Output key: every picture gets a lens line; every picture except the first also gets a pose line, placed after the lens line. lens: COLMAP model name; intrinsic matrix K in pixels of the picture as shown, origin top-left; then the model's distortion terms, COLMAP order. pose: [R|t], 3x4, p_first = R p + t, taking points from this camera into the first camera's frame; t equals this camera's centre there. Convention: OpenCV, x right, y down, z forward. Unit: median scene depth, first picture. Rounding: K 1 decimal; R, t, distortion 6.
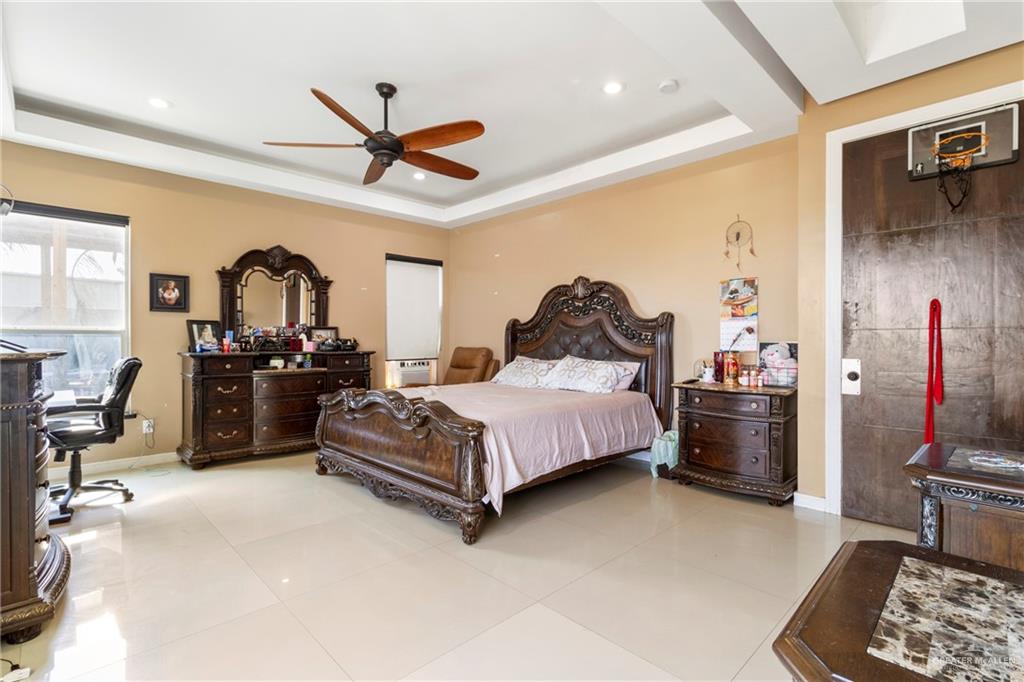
lens RADIAL K [[479.1, 0, 526.7], [0, 479.1, 342.9], [0, 0, 1]] dist [-0.002798, -0.000187]
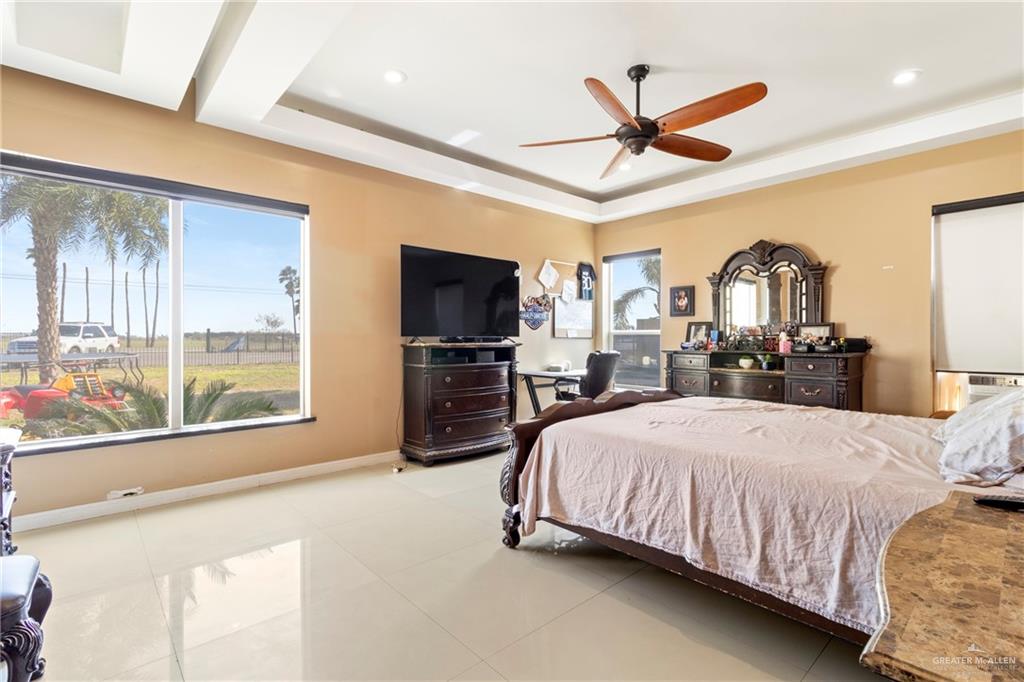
lens RADIAL K [[479.1, 0, 526.5], [0, 479.1, 336.3], [0, 0, 1]] dist [-0.002798, -0.000187]
pose [[-0.042068, -0.006776, -0.999092, 0.505040], [-0.010426, 0.999926, -0.006342, -0.000934], [0.999060, 0.010150, -0.042135, 0.633462]]
